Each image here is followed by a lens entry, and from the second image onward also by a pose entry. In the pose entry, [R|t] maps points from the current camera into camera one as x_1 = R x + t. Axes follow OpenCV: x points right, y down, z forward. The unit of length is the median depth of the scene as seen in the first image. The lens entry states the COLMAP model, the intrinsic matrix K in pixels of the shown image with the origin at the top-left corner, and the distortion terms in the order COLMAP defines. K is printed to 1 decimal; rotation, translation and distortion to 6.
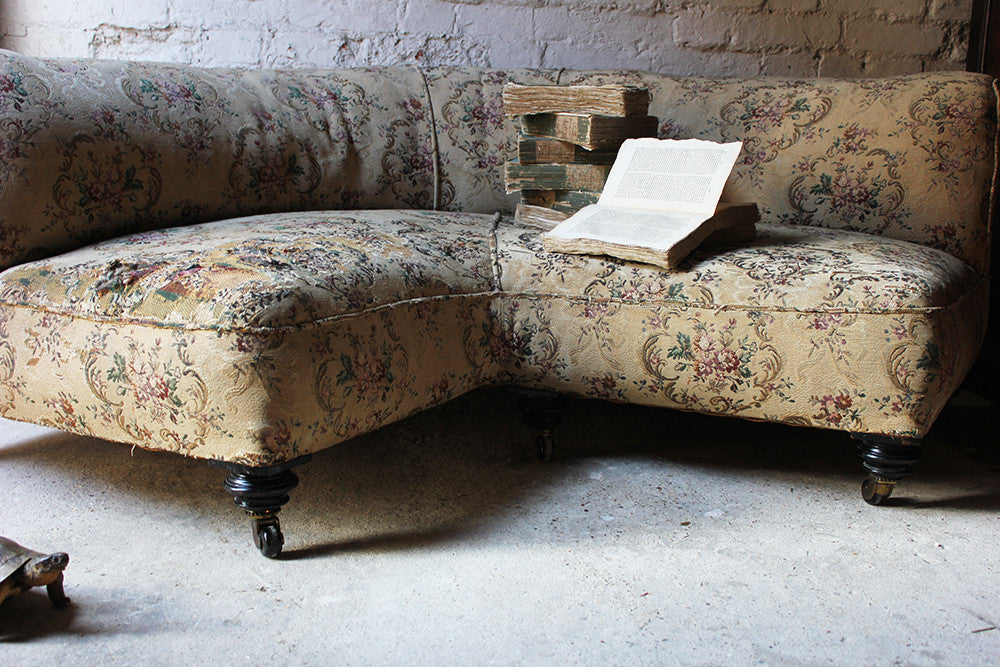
lens RADIAL K [[1147.2, 0, 514.5], [0, 1147.2, 317.0], [0, 0, 1]] dist [-0.059337, 0.000000]
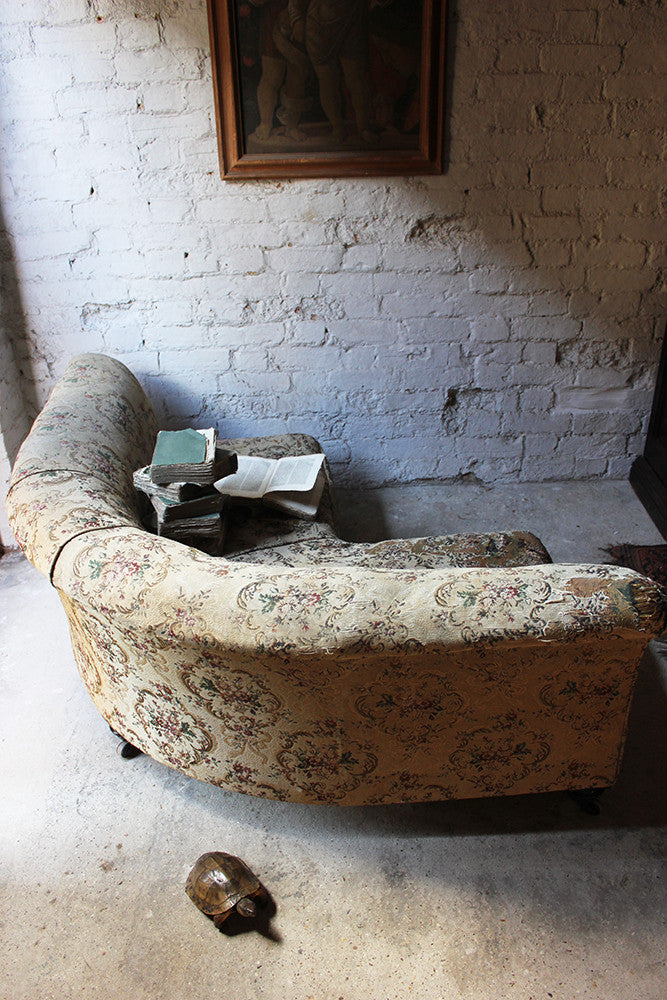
lens RADIAL K [[872.4, 0, 339.2], [0, 872.4, 514.1], [0, 0, 1]] dist [-0.156498, 0.125238]
pose [[0.997368, -0.025776, -0.067765, 0.050005], [0.049075, 0.928014, 0.369298, -0.485256], [0.053368, -0.371652, 0.926837, -0.171016]]
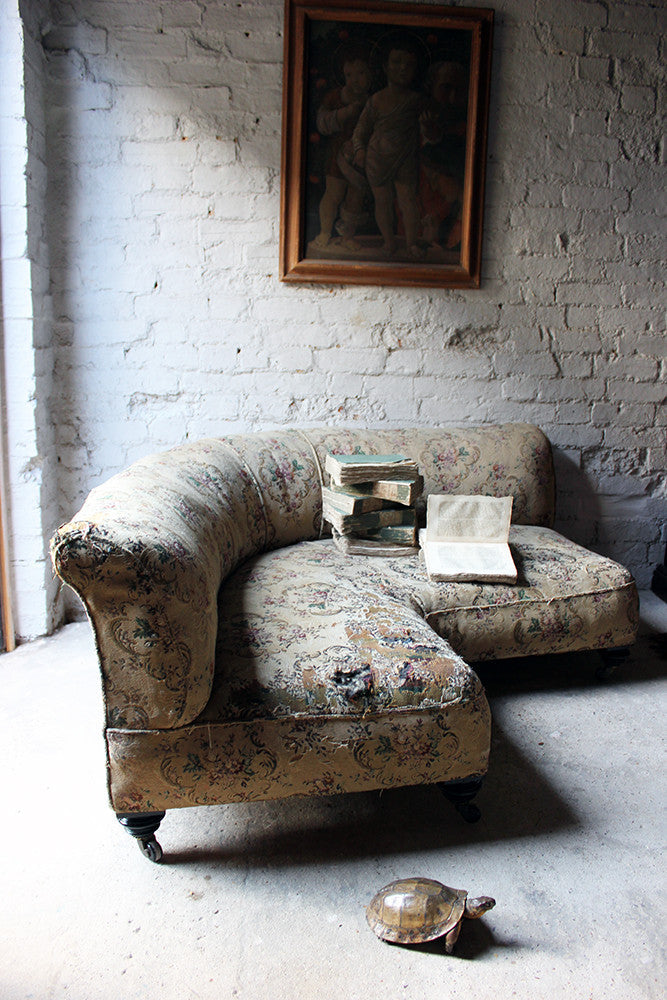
lens RADIAL K [[872.4, 0, 337.3], [0, 872.4, 492.9], [0, 0, 1]] dist [-0.156498, 0.125238]
pose [[0.999290, -0.014417, 0.034800, -0.160358], [0.012530, 0.998470, 0.053863, -0.219778], [-0.035523, -0.053389, 0.997942, -0.227895]]
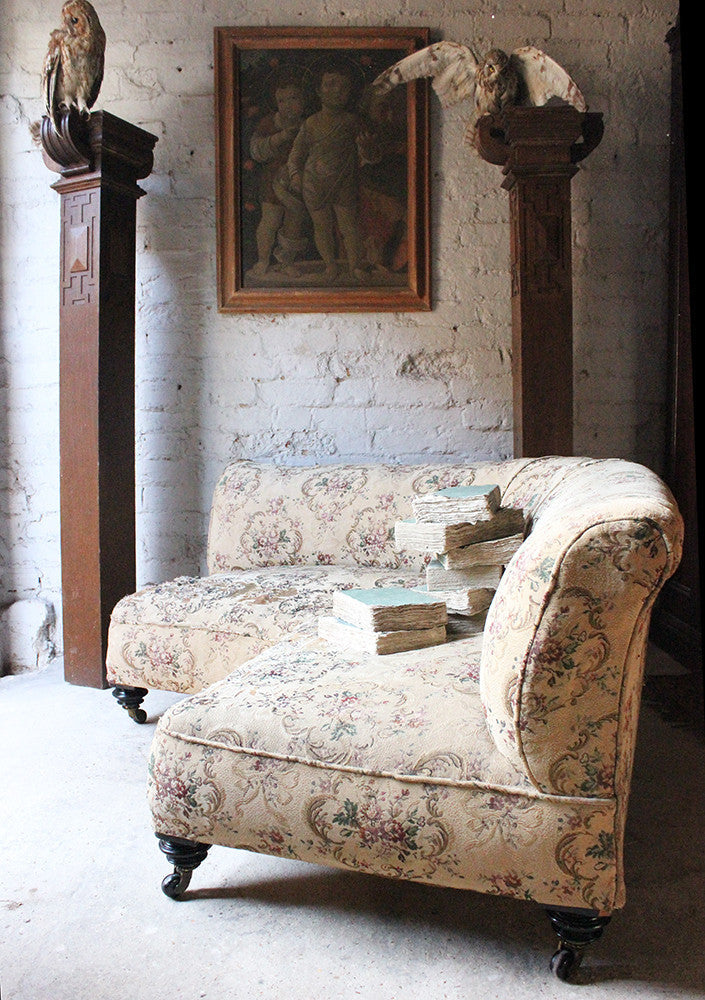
lens RADIAL K [[930.0, 0, 347.9], [0, 930.0, 509.3], [0, 0, 1]] dist [-0.127487, 0.000000]
pose [[0.998179, -0.043523, -0.041757, 0.047960], [0.041019, 0.997412, -0.059051, -0.089313], [0.044219, 0.057231, 0.997381, -0.216750]]
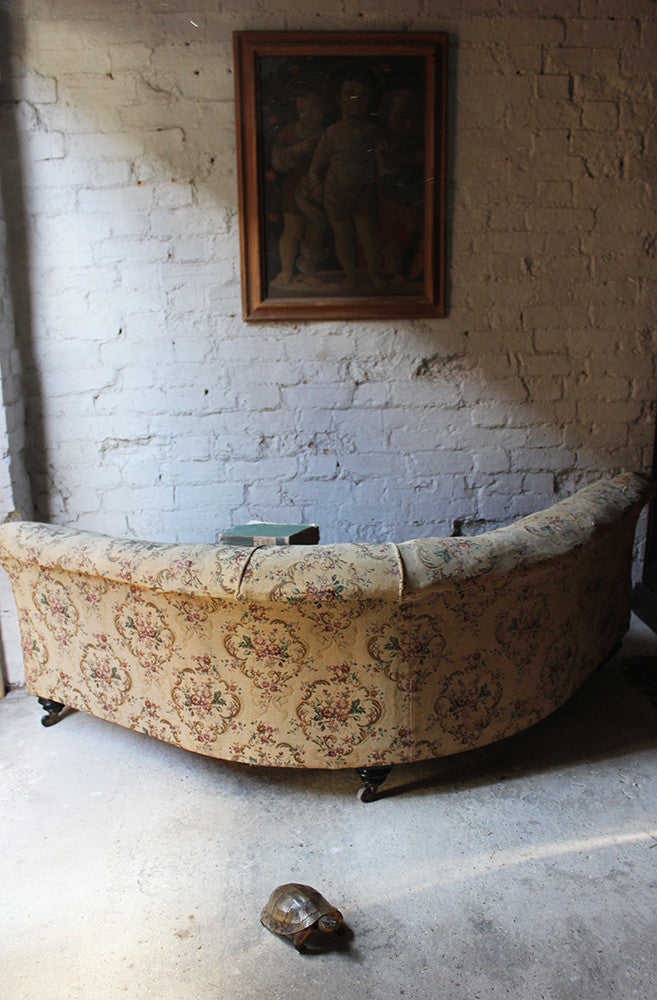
lens RADIAL K [[945.4, 0, 318.5], [0, 945.4, 531.4], [0, 0, 1]] dist [-0.122777, 0.000000]
pose [[0.998259, -0.058222, 0.009403, -0.112368], [0.056650, 0.990958, 0.121626, -0.328562], [-0.016399, -0.120881, 0.992531, -0.364738]]
